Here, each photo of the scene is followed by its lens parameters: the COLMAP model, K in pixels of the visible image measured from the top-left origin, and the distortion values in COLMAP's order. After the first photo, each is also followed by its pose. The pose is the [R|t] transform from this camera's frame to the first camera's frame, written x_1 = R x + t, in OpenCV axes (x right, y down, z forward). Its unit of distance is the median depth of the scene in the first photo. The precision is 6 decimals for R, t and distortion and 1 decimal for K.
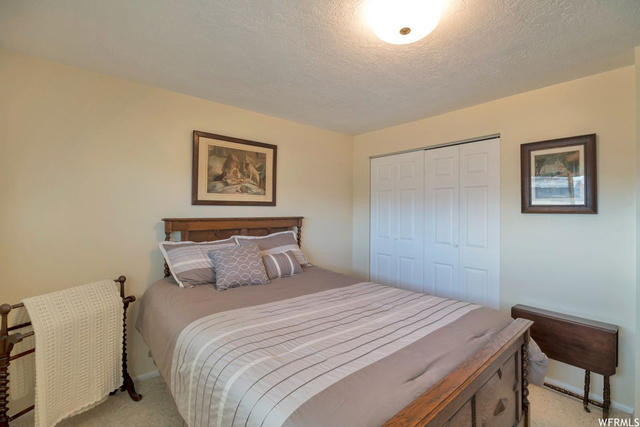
lens RADIAL K [[284.8, 0, 320.3], [0, 284.8, 208.8], [0, 0, 1]] dist [-0.014768, -0.000084]
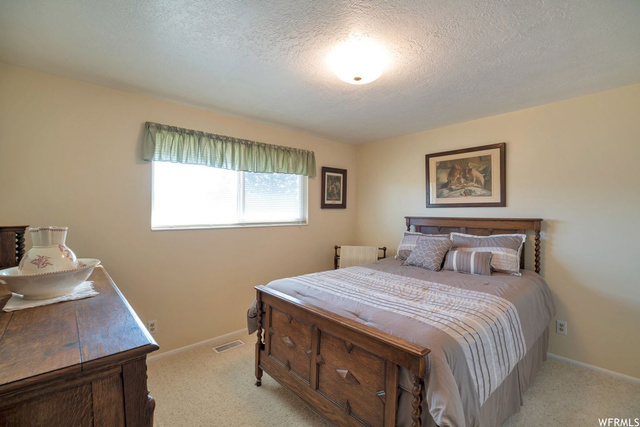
lens RADIAL K [[284.8, 0, 320.4], [0, 284.8, 212.9], [0, 0, 1]] dist [-0.014768, -0.000084]
pose [[0.023997, 0.001504, -0.999711, 0.846846], [0.007454, 0.999971, 0.001683, 0.006079], [0.999684, -0.007492, 0.023985, 0.393352]]
